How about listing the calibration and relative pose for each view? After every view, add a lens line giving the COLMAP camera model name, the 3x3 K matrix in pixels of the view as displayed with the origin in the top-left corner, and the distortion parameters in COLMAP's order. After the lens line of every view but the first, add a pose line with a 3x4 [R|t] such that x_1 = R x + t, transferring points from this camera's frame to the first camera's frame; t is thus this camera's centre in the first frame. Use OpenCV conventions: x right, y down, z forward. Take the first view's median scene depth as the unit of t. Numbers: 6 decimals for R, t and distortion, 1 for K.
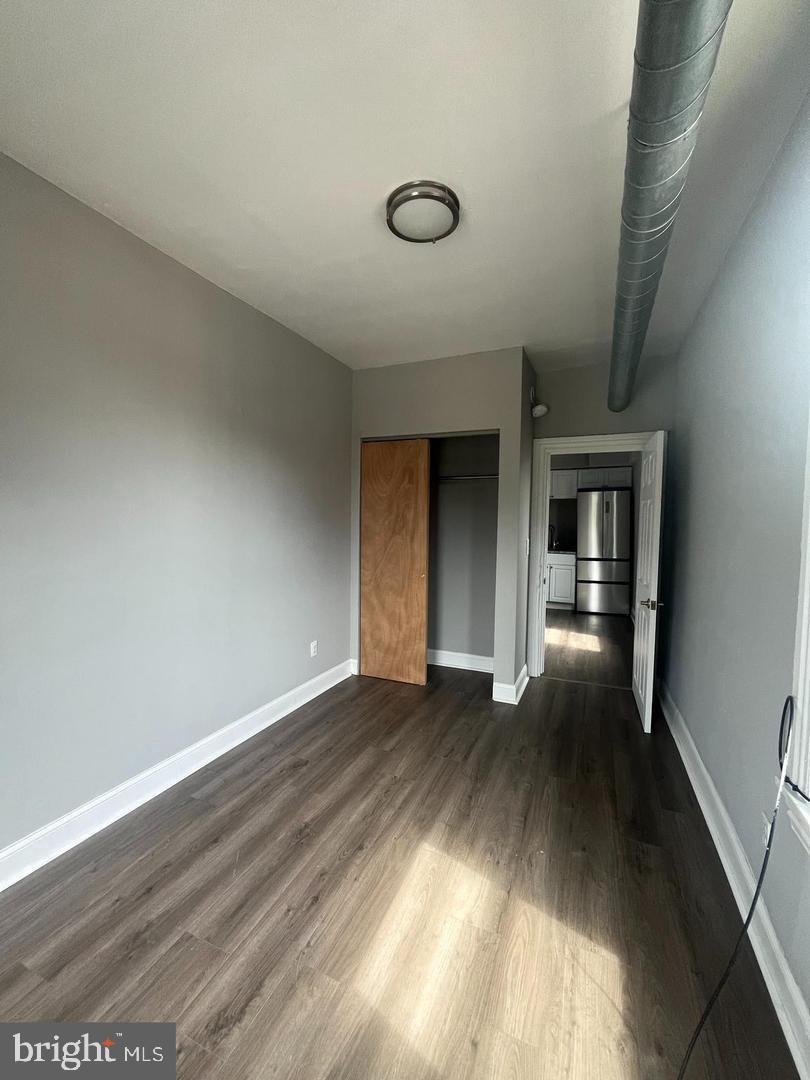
lens RADIAL K [[435.4, 0, 373.8], [0, 435.4, 536.5], [0, 0, 1]] dist [-0.002899, -0.000479]
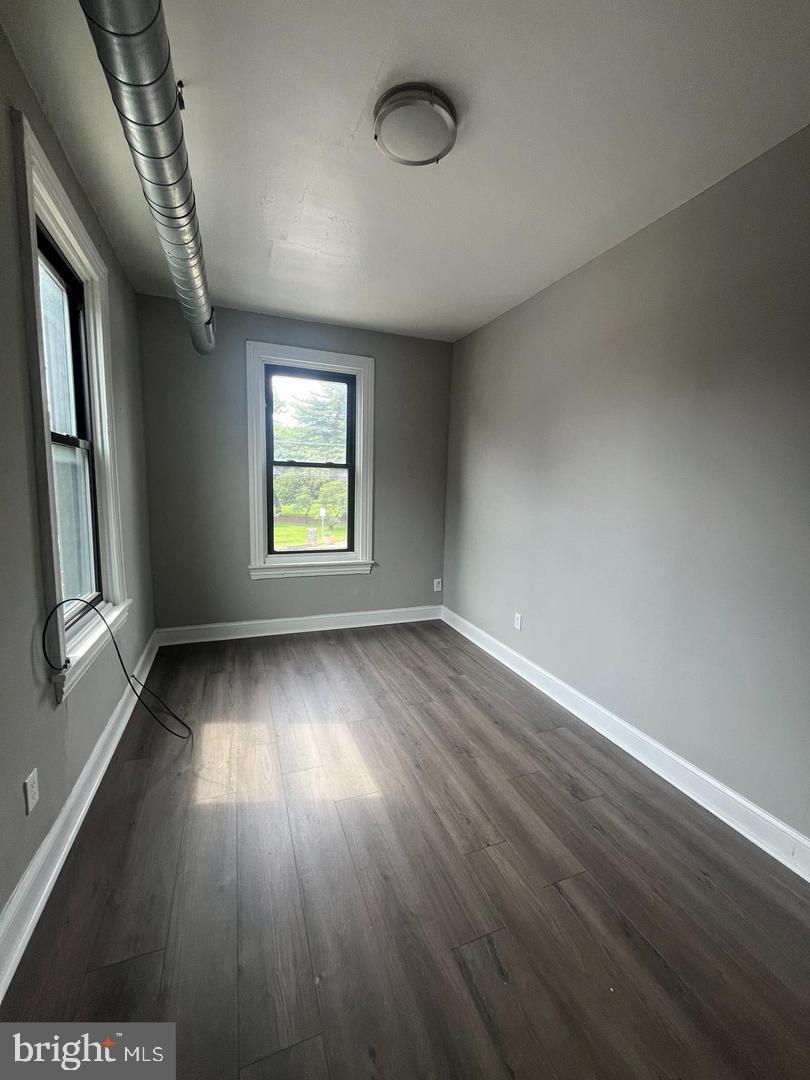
lens RADIAL K [[435.4, 0, 400.4], [0, 435.4, 543.3], [0, 0, 1]] dist [-0.002899, -0.000479]
pose [[-0.678049, 0.066463, -0.732006, 0.654007], [-0.073544, 0.984771, 0.157536, -0.015448], [0.731328, 0.160652, -0.662835, 1.359096]]
